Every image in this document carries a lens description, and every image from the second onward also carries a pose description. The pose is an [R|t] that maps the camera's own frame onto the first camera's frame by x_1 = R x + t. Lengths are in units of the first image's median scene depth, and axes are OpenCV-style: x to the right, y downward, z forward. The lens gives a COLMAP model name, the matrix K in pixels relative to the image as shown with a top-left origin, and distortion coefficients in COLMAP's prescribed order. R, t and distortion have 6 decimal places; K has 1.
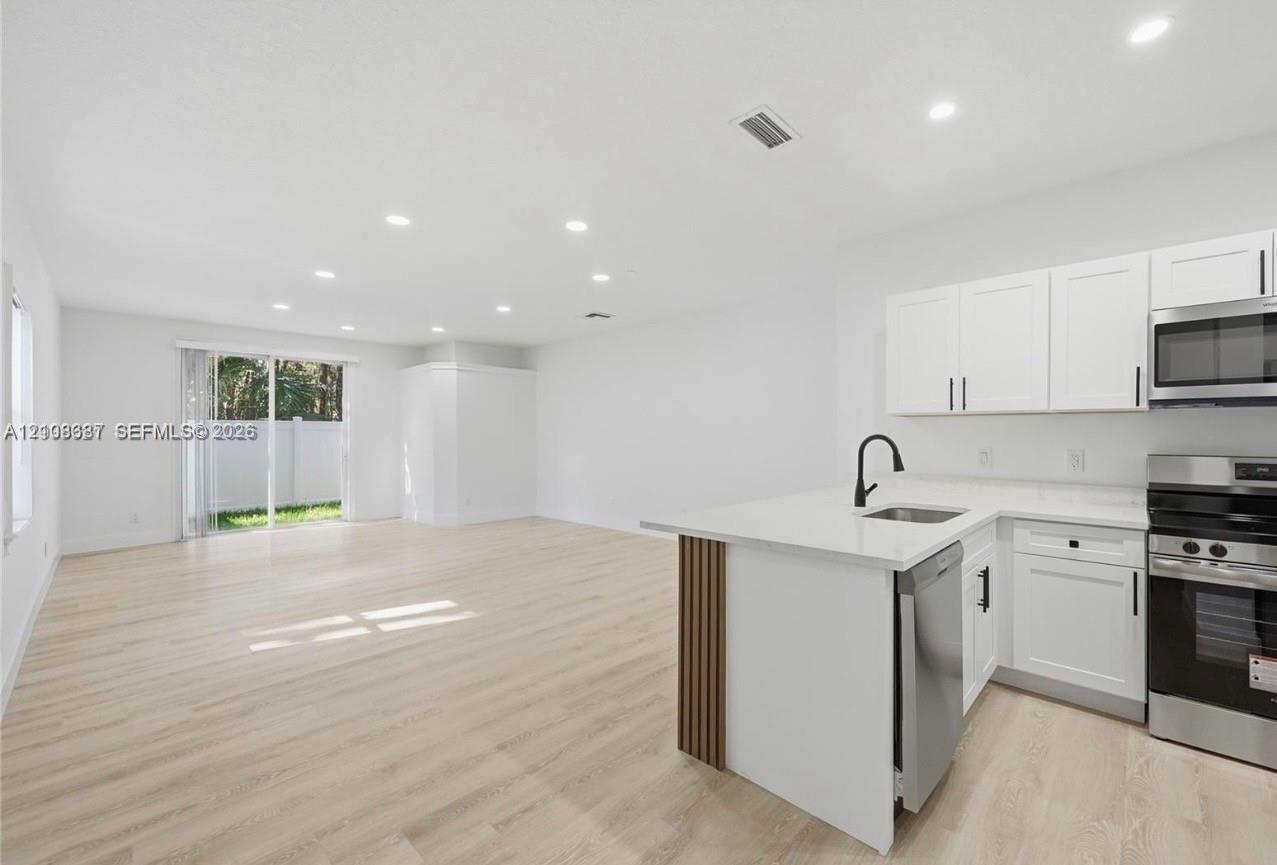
lens RADIAL K [[517.9, 0, 681.9], [0, 517.9, 440.8], [0, 0, 1]] dist [-0.003967, -0.000506]
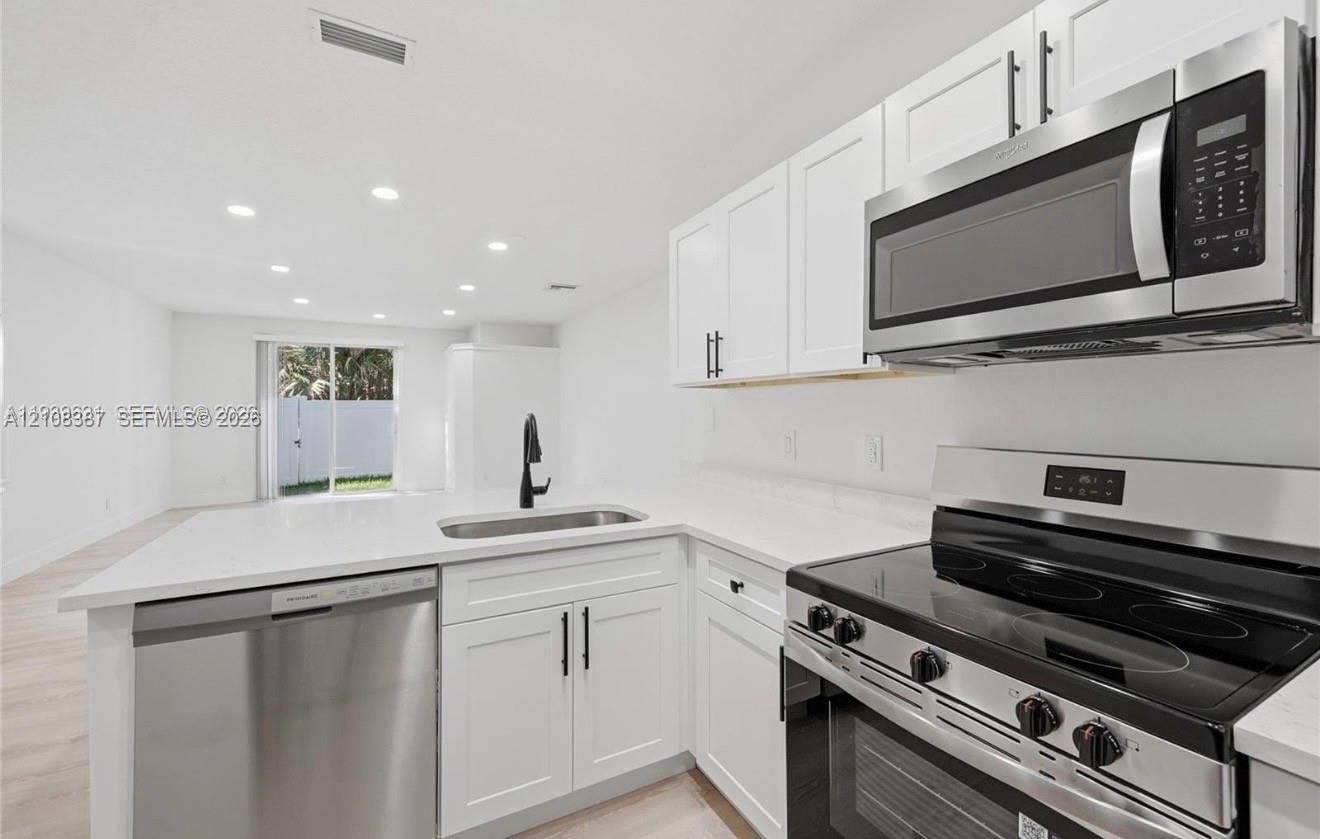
lens RADIAL K [[532.5, 0, 660.4], [0, 532.5, 412.0], [0, 0, 1]] dist [0.000618, 0.000512]
pose [[0.947398, -0.001302, -0.320054, 0.453220], [-0.002338, 0.999937, -0.010991, -0.002323], [0.320048, 0.011161, 0.947335, 0.184121]]
